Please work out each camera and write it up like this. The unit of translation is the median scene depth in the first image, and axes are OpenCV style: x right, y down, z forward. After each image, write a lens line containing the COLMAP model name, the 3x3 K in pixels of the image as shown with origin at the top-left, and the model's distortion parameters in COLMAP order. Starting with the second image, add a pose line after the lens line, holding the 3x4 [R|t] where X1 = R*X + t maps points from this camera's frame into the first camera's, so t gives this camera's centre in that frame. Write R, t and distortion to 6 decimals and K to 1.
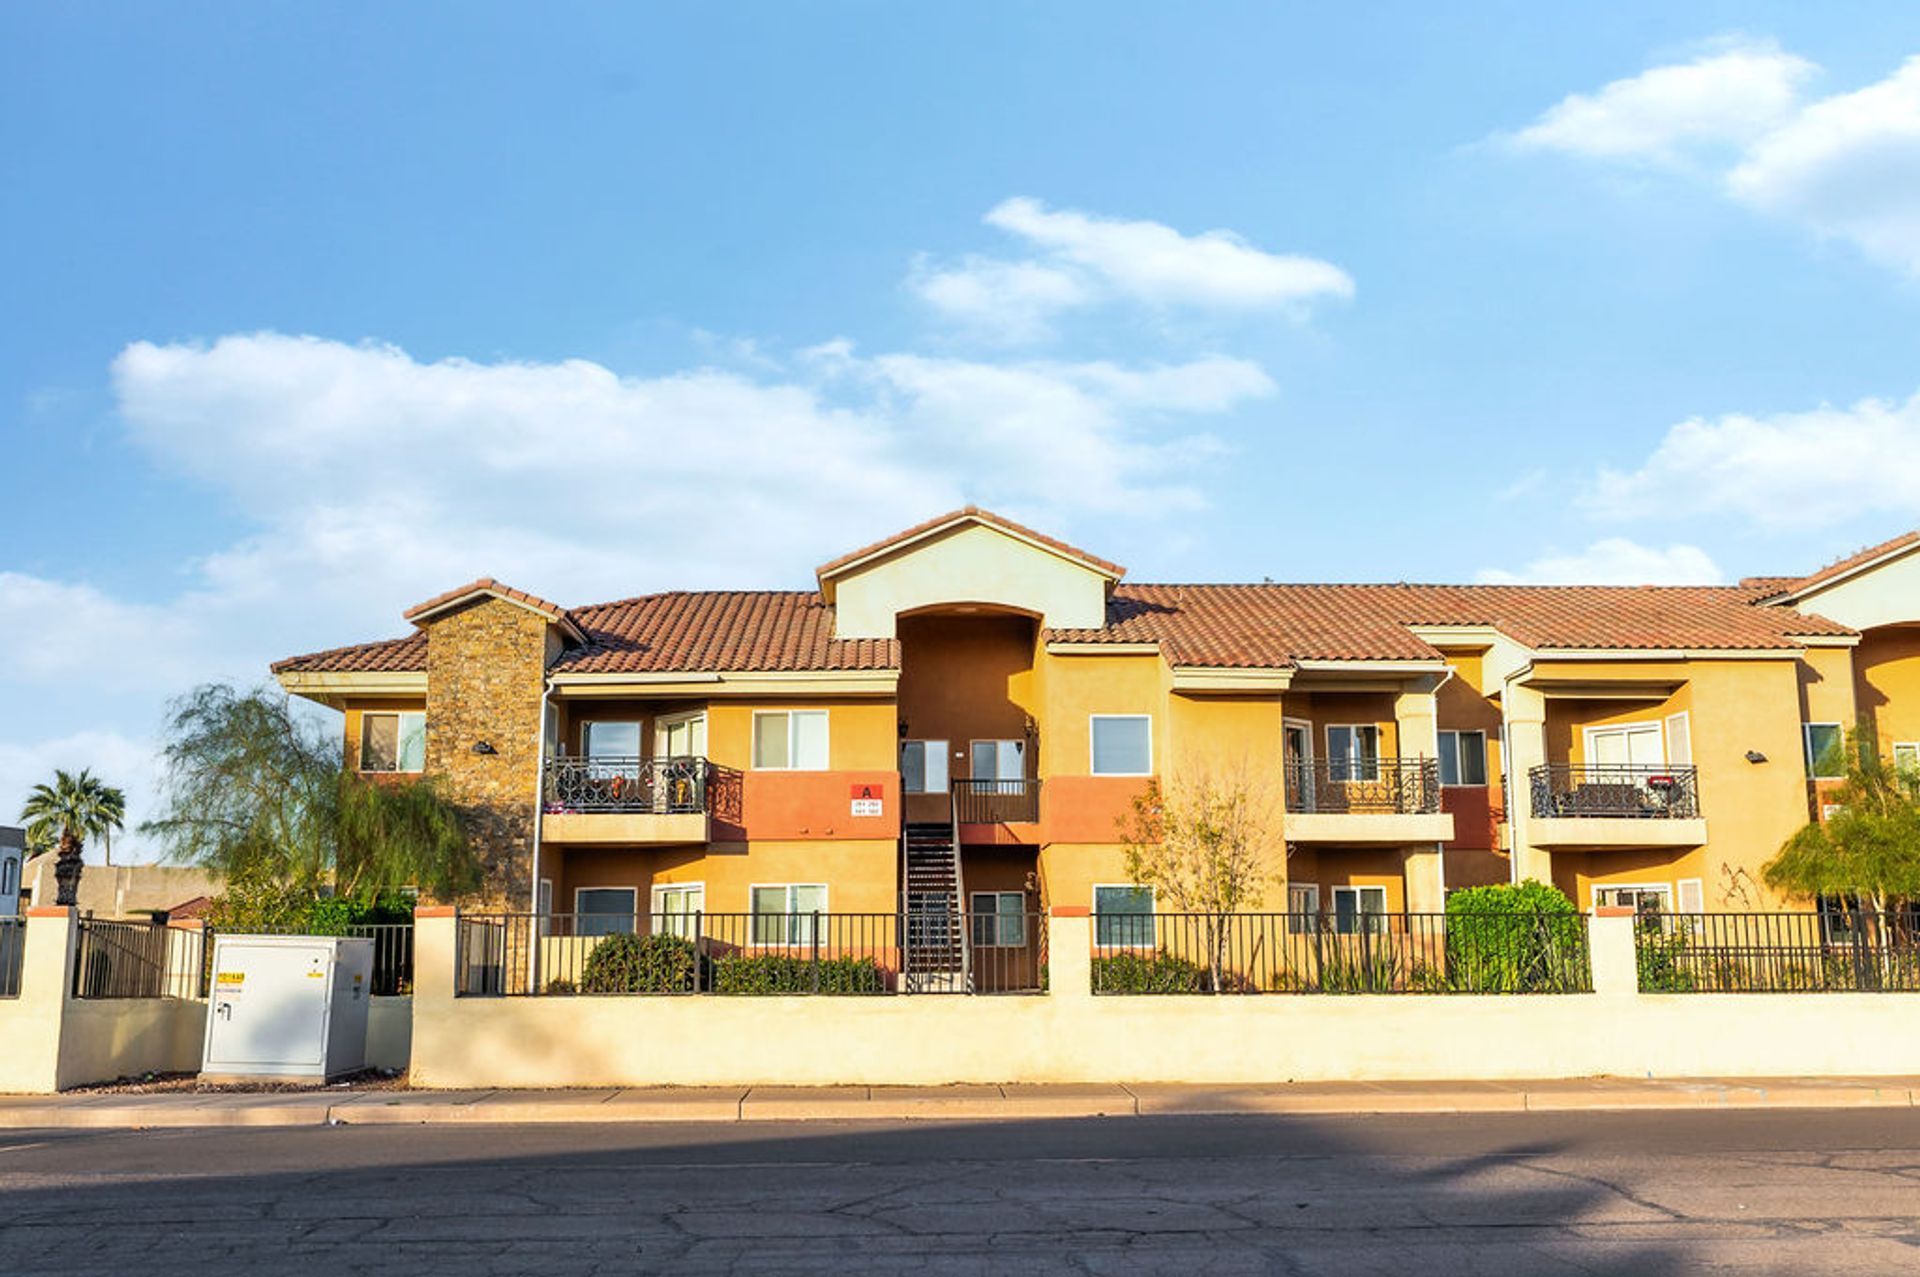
lens RADIAL K [[1046.7, 0, 961.4], [0, 1046.7, 687.5], [0, 0, 1]] dist [0.001234, -0.000542]
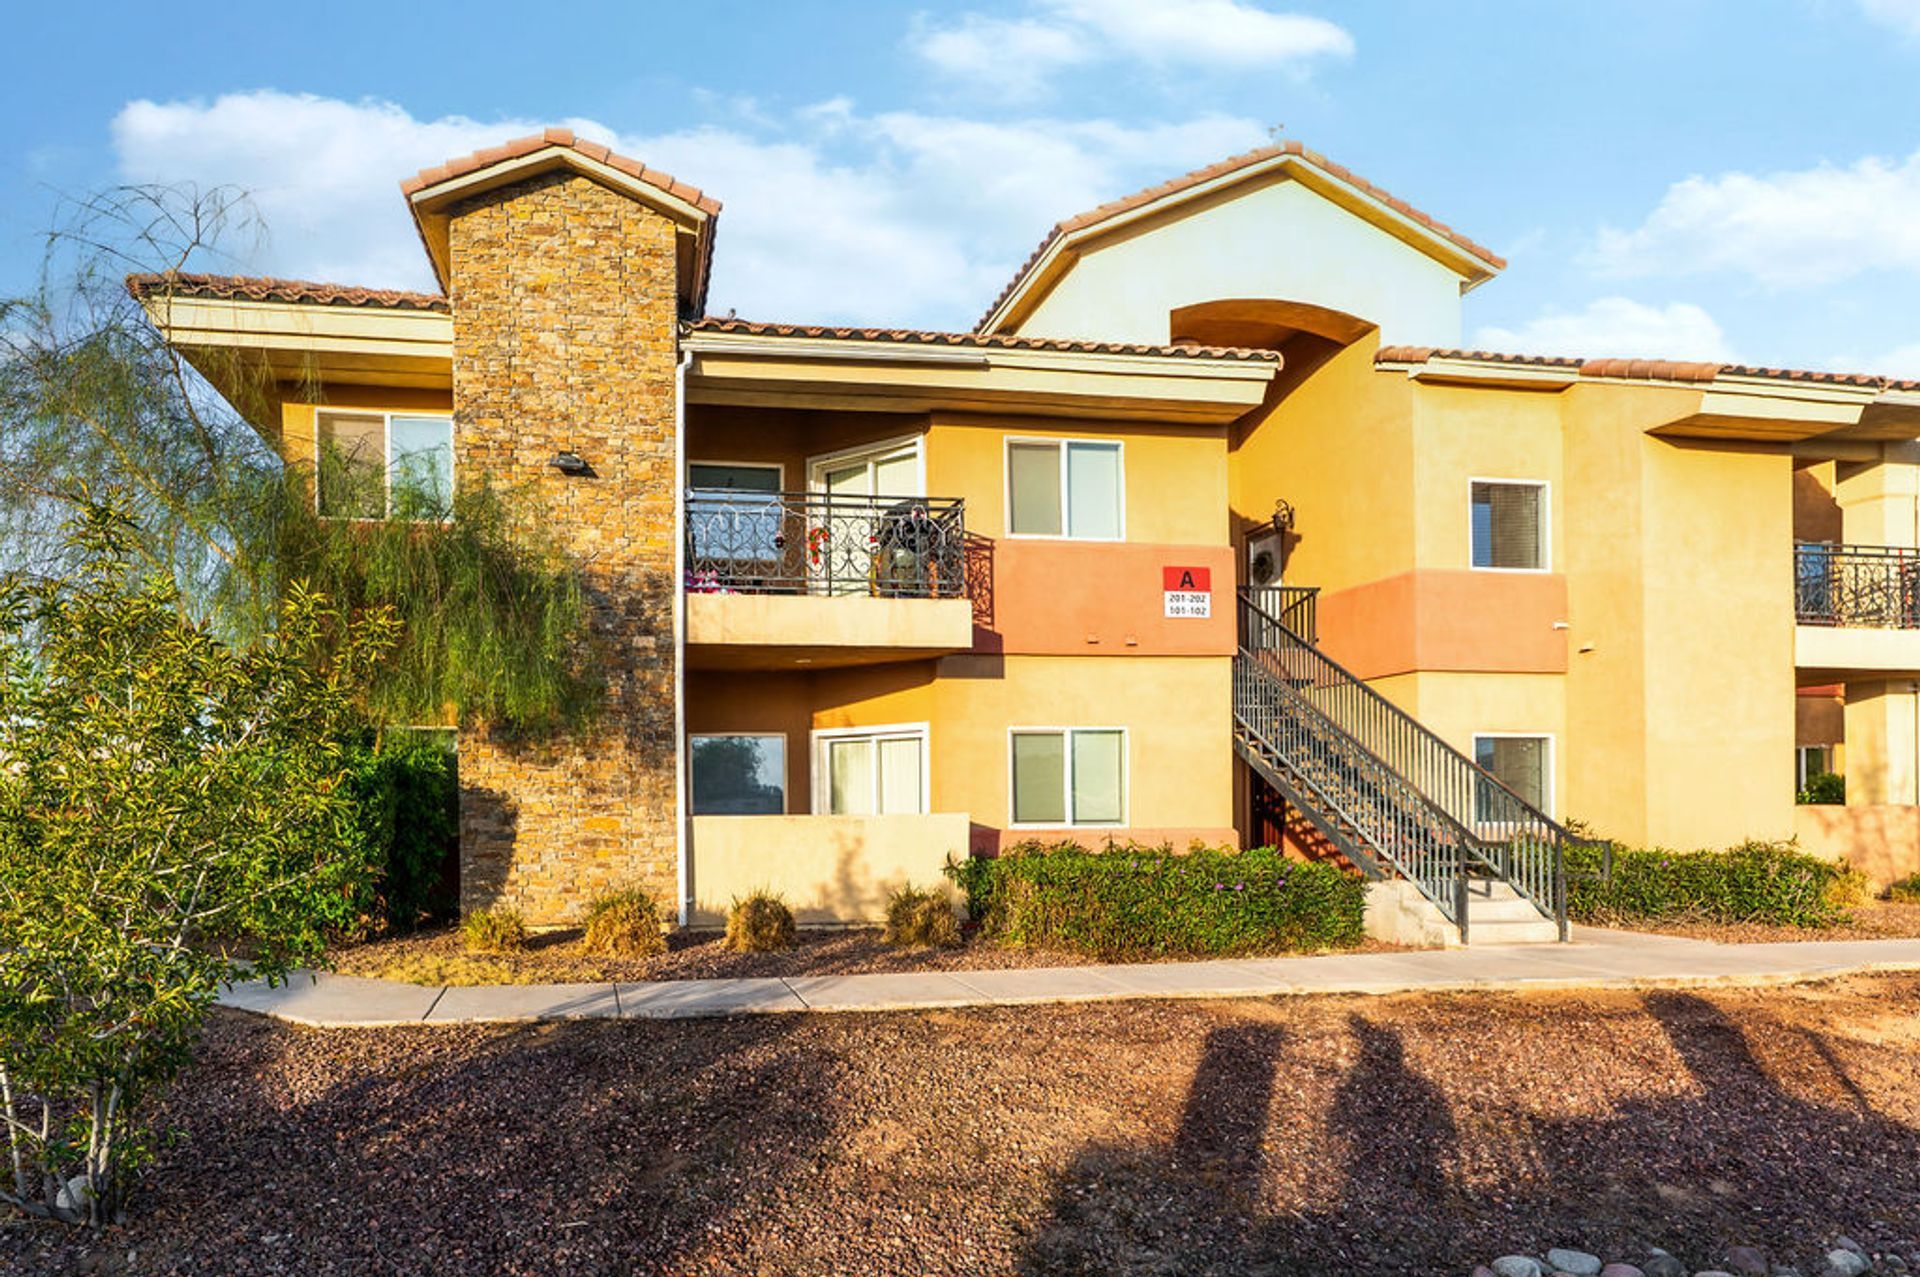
lens RADIAL K [[1046.7, 0, 961.4], [0, 1046.7, 687.5], [0, 0, 1]] dist [0.001234, -0.000542]
pose [[0.996990, 0.008025, 0.077109, -0.295311], [-0.017646, 0.992011, 0.124912, 0.098165], [-0.075490, -0.125897, 0.989167, 0.444974]]
